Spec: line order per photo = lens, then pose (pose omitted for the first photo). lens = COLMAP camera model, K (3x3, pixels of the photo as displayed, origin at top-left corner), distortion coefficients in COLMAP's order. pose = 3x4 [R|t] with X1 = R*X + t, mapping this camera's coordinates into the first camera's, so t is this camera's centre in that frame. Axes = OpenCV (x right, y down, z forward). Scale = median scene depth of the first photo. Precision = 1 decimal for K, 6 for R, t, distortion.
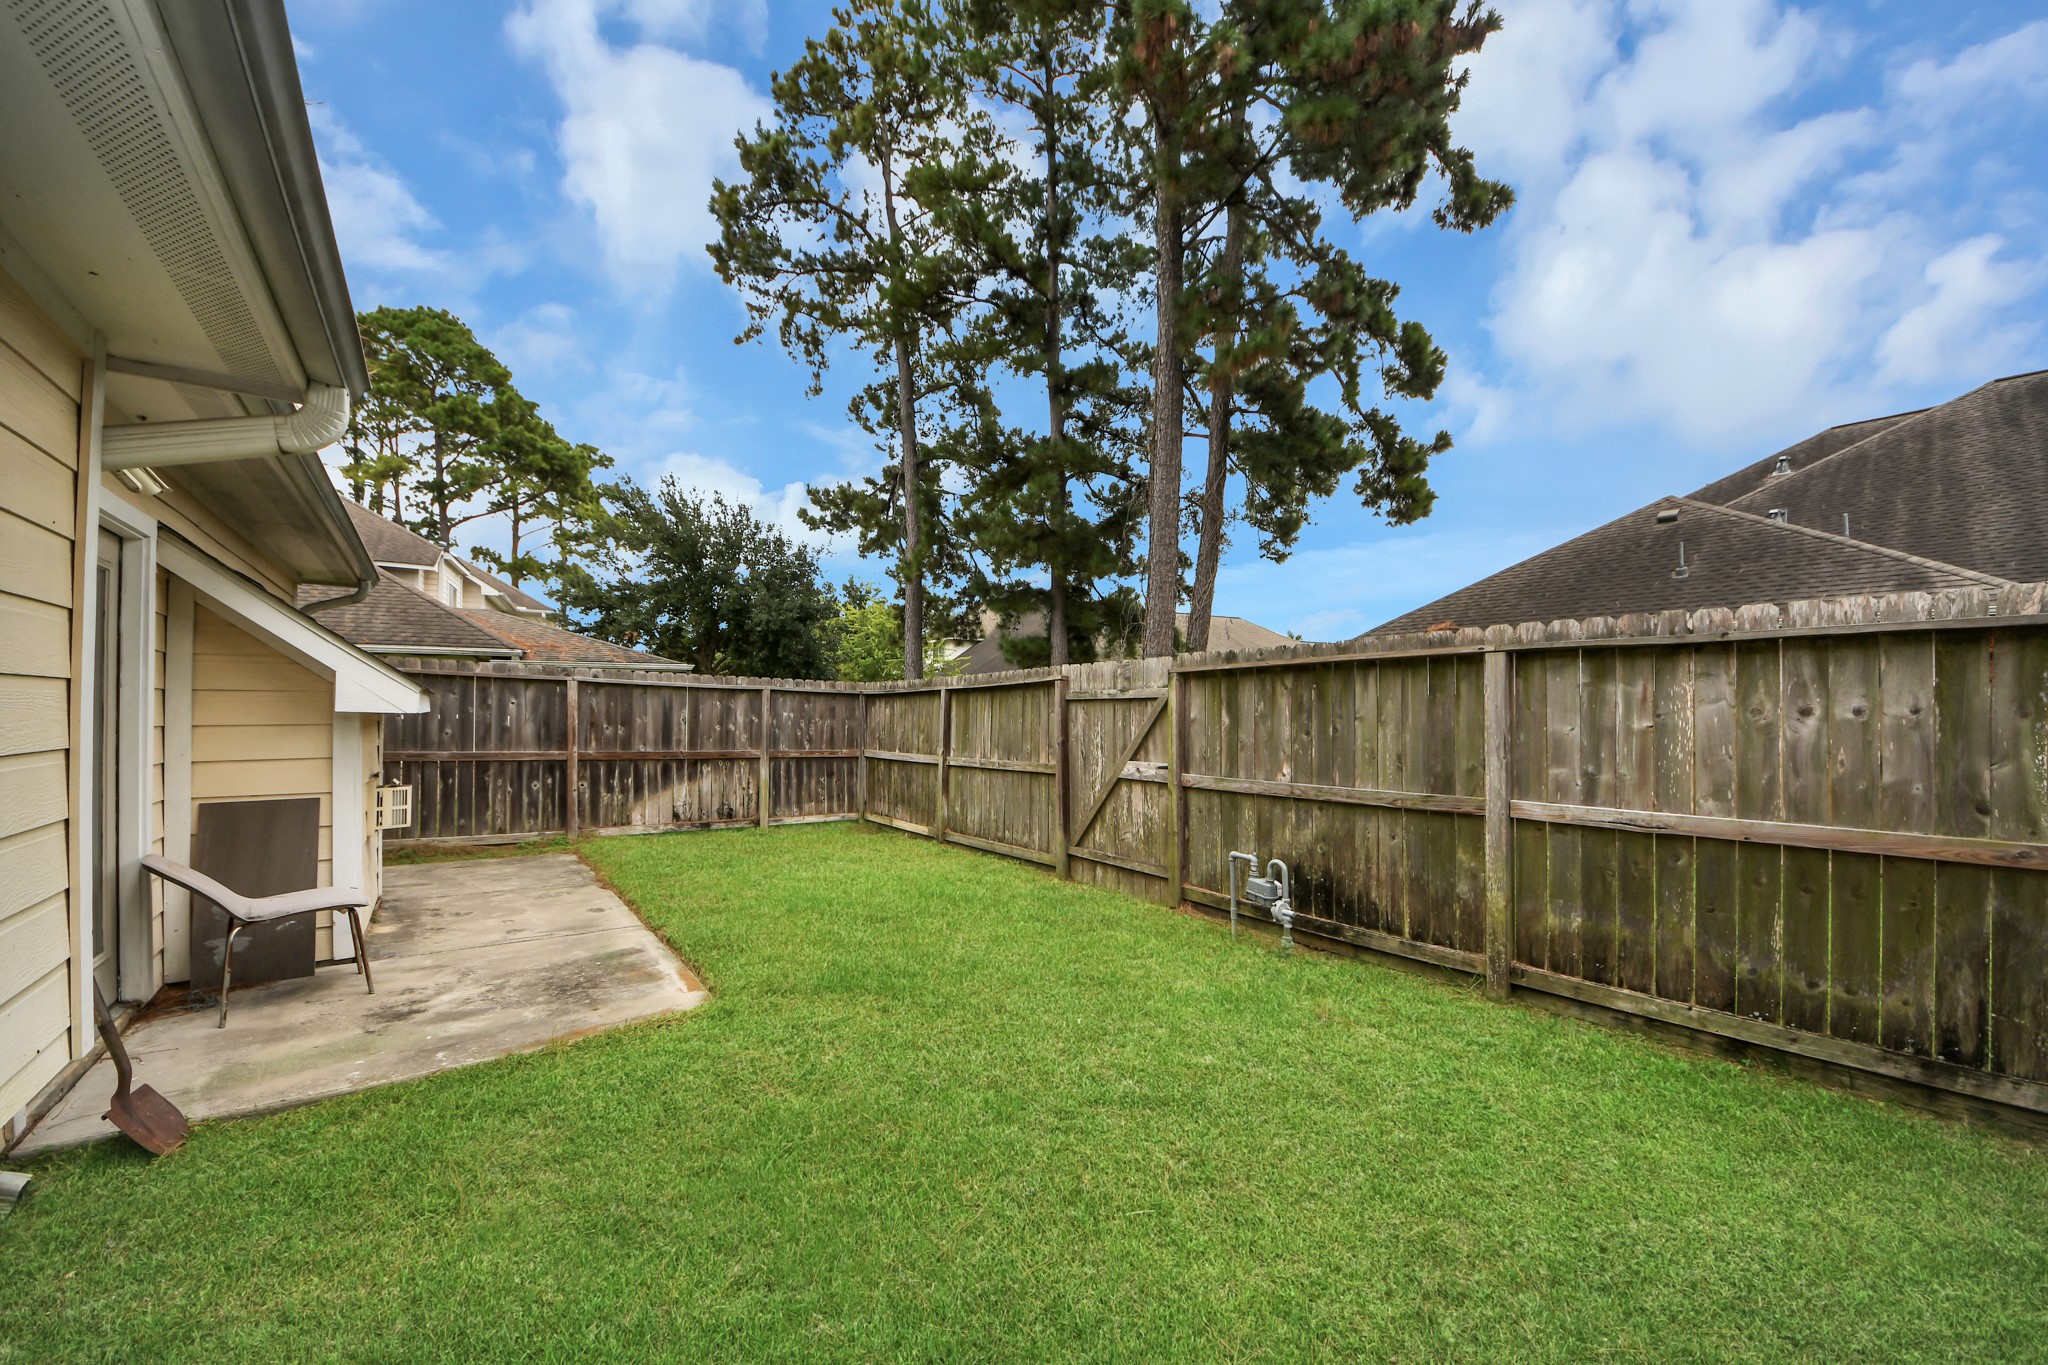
lens RADIAL K [[732.7, 0, 1025.1], [0, 732.7, 693.9], [0, 0, 1]] dist [0.016667, -0.010515]
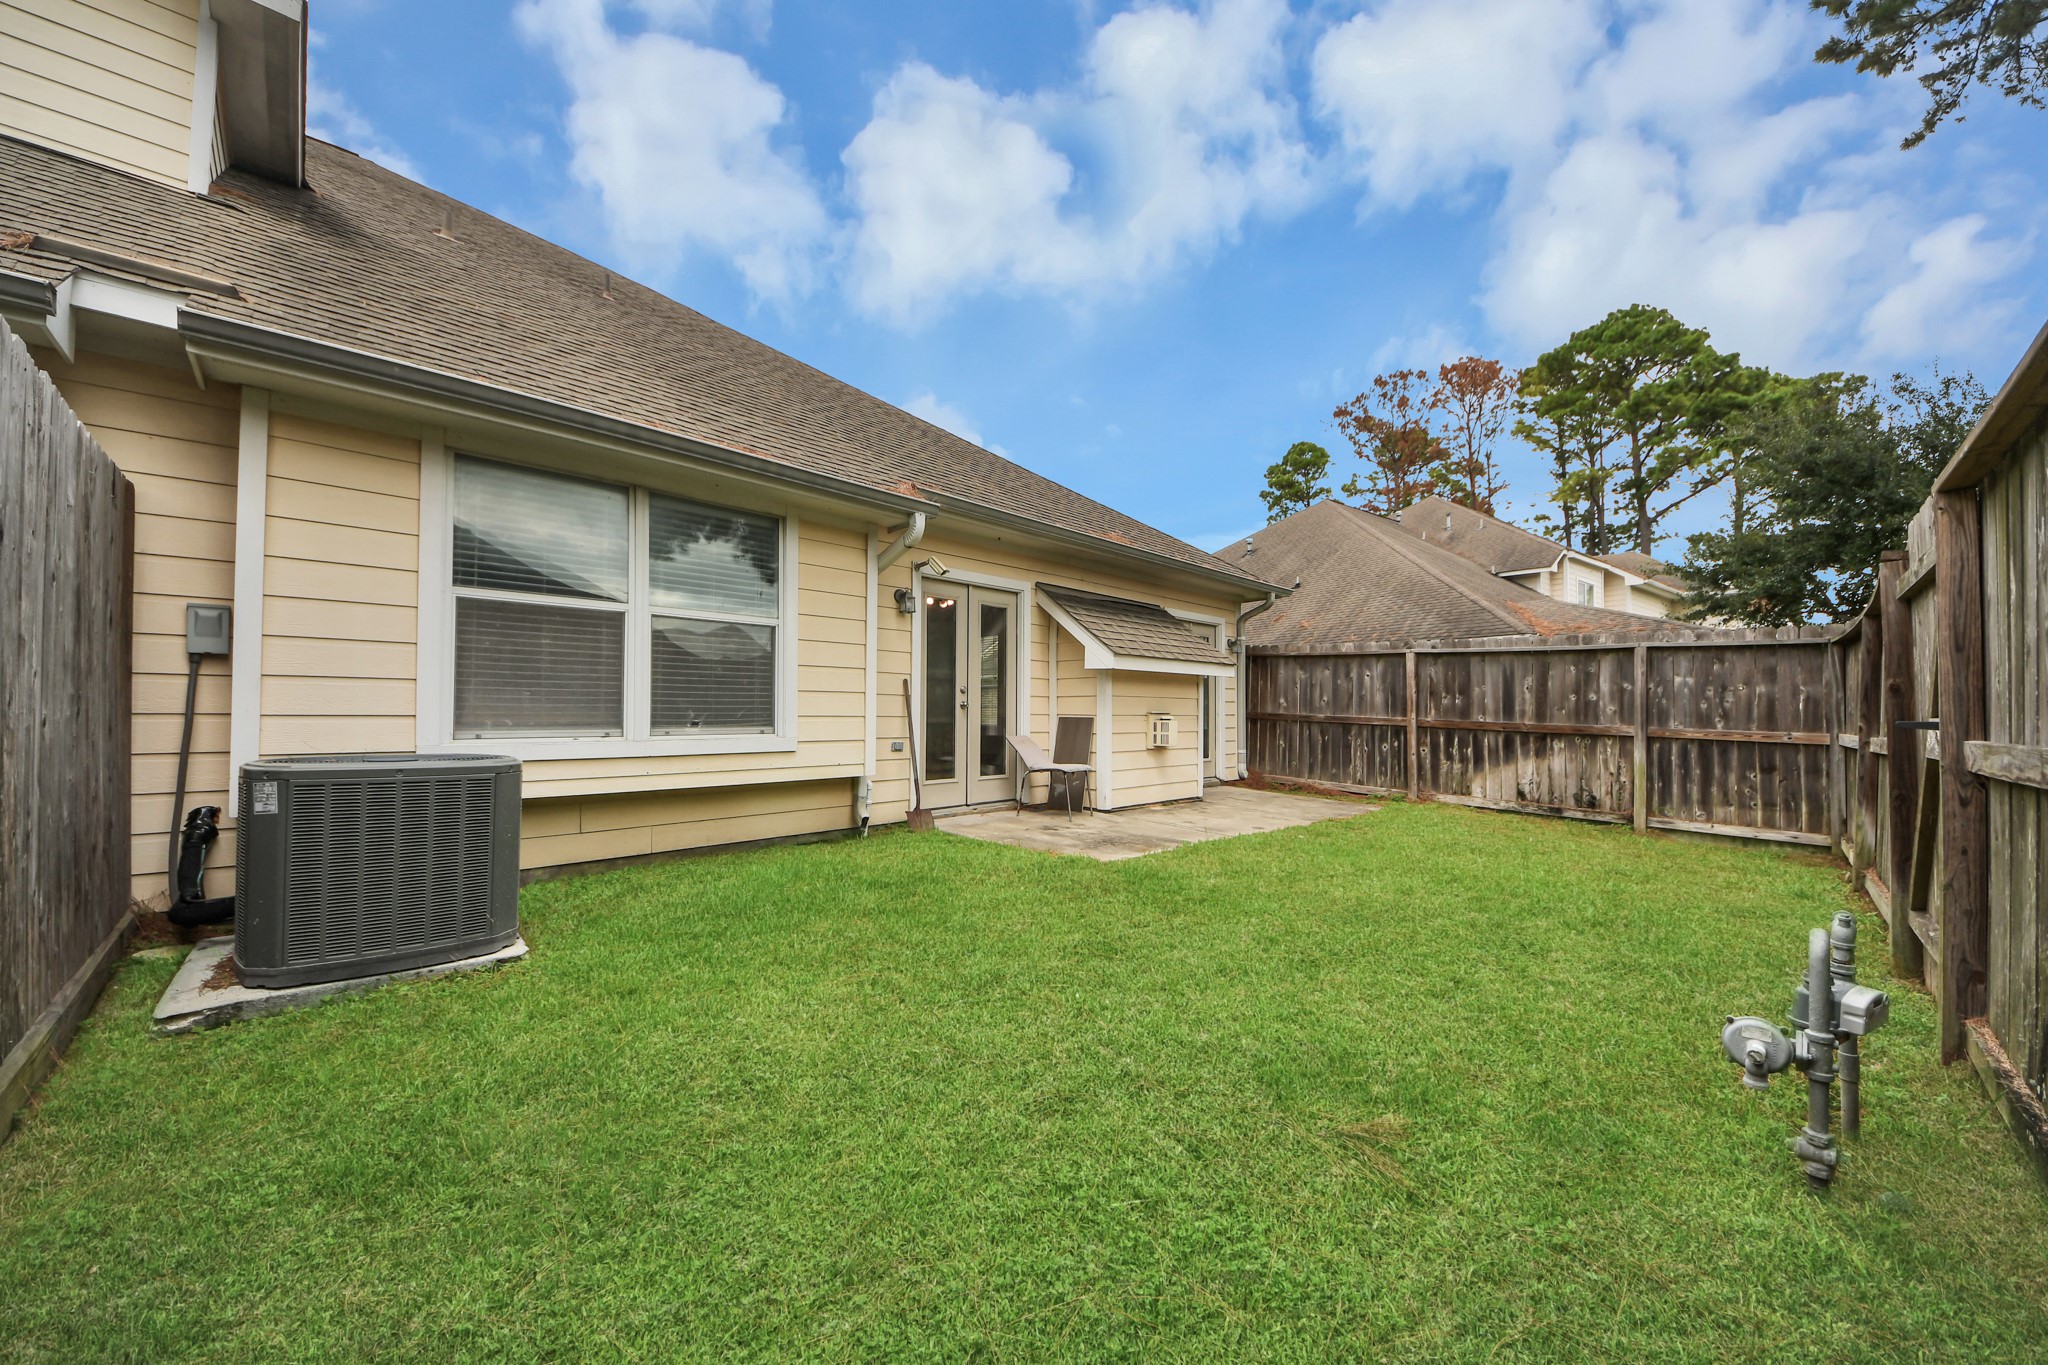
lens RADIAL K [[732.7, 0, 1032.7], [0, 732.7, 697.5], [0, 0, 1]] dist [0.016667, -0.010515]
pose [[0.119759, -0.018109, -0.992638, 0.348843], [0.011830, 0.999789, -0.016812, 0.053395], [0.992732, -0.009730, 0.119948, 0.287638]]
